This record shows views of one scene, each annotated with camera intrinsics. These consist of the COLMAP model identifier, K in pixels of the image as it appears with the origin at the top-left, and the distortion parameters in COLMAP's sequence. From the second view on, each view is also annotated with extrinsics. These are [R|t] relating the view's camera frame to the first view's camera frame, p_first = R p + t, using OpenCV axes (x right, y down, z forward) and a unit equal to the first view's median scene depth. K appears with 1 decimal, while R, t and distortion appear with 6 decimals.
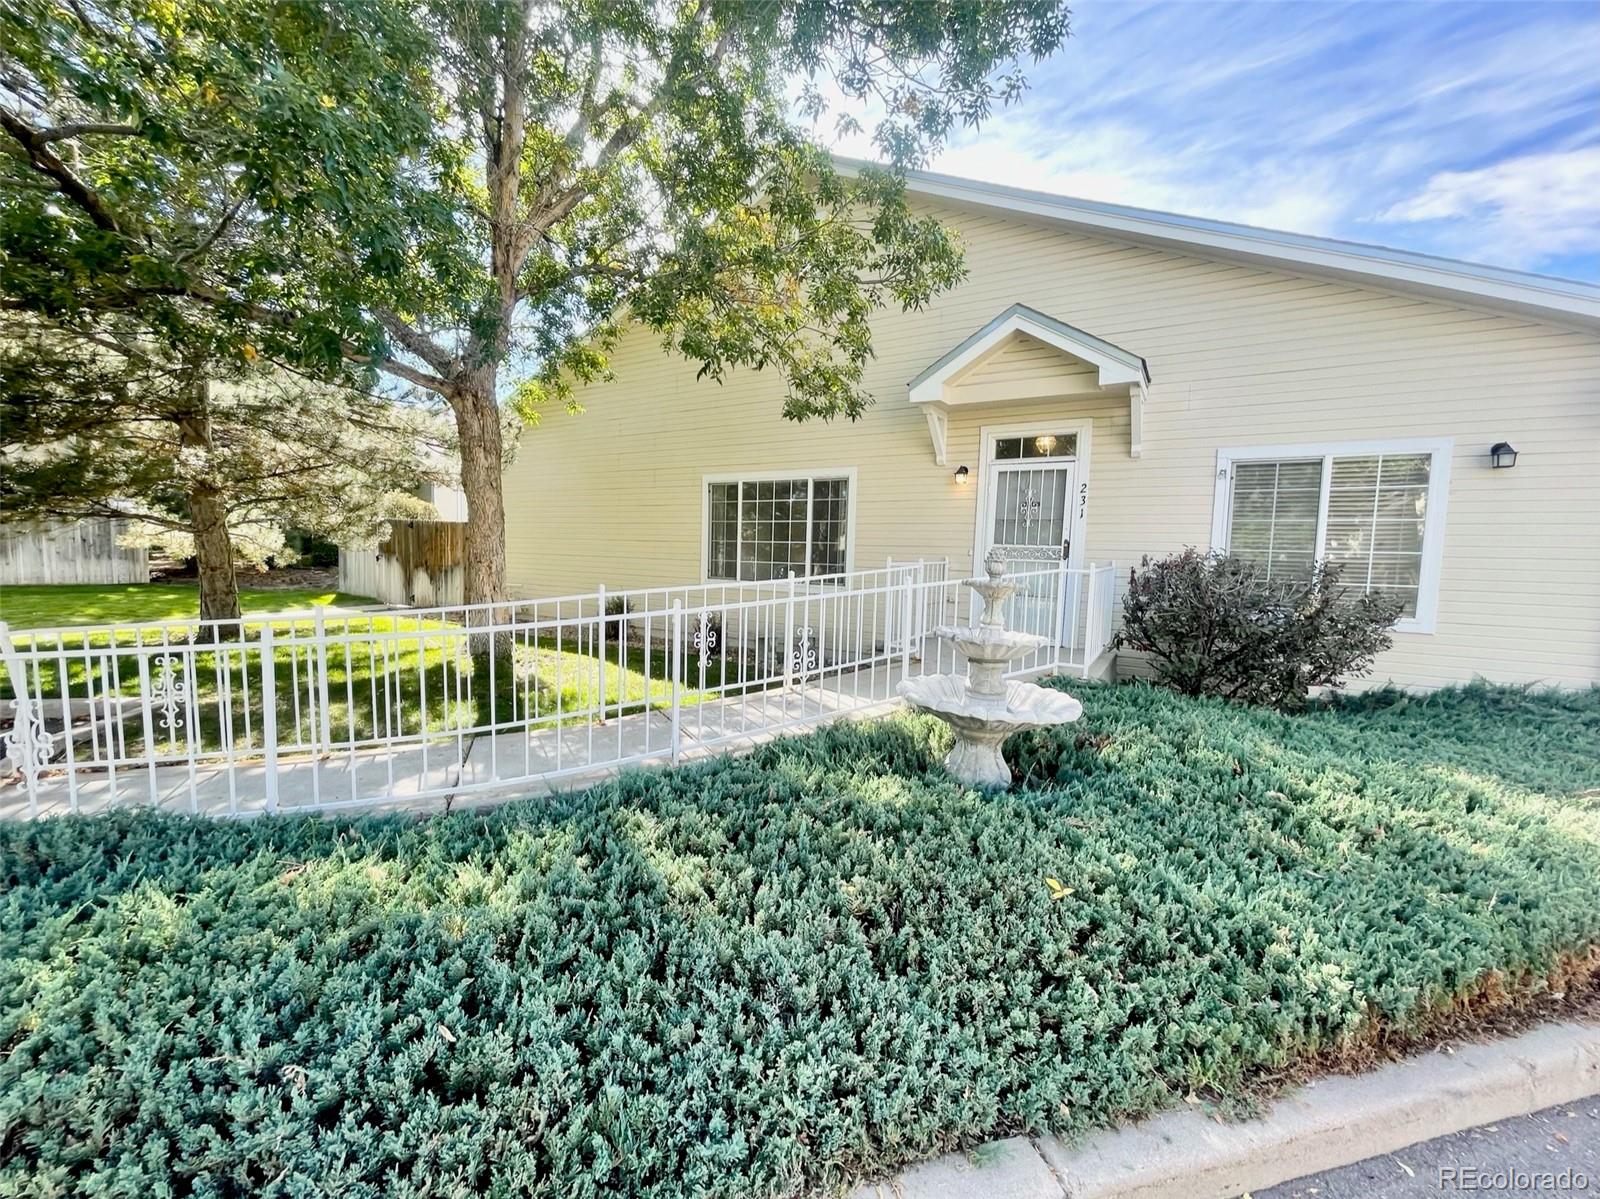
lens RADIAL K [[642.8, 0, 800.0], [0, 642.8, 599.5], [0, 0, 1]] dist [0.001103, 0.000181]
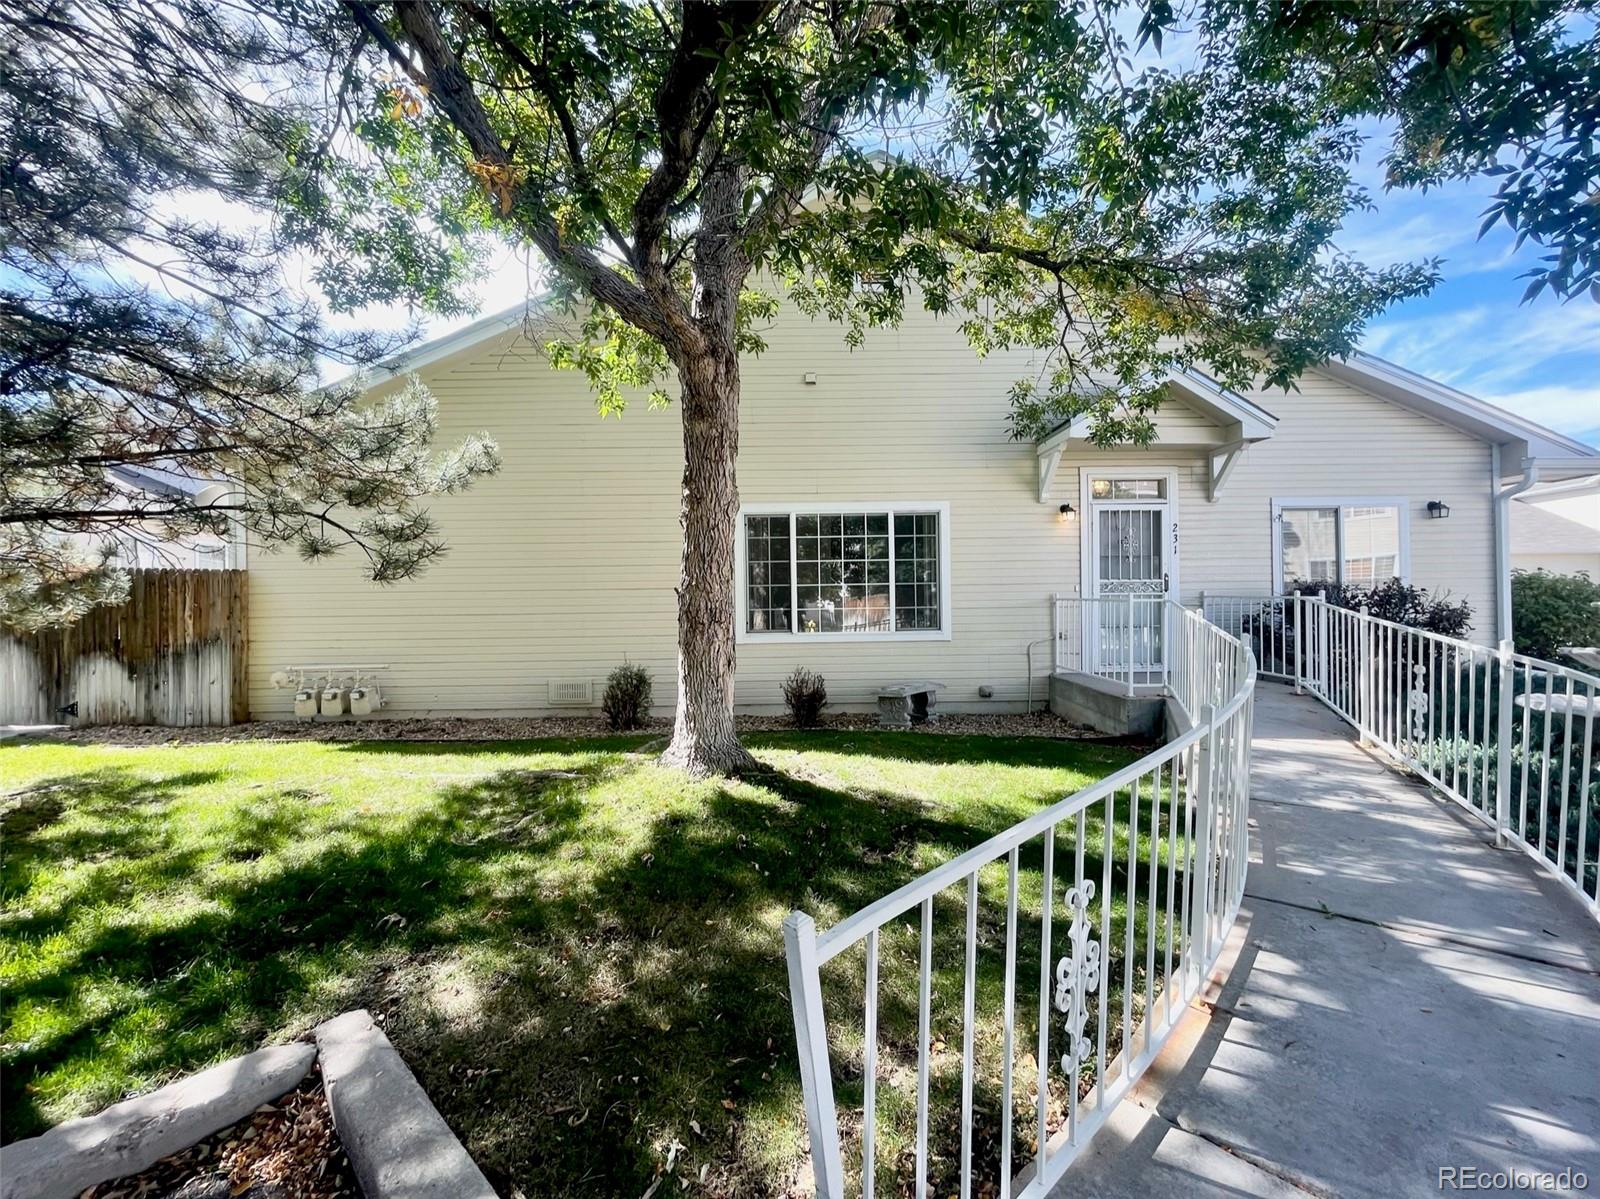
lens RADIAL K [[642.8, 0, 800.0], [0, 642.8, 599.5], [0, 0, 1]] dist [0.001103, 0.000181]
pose [[0.849532, -0.039365, 0.526066, -0.573905], [0.076060, 0.995933, -0.048303, -0.034597], [-0.522024, 0.081048, 0.849071, 0.317931]]
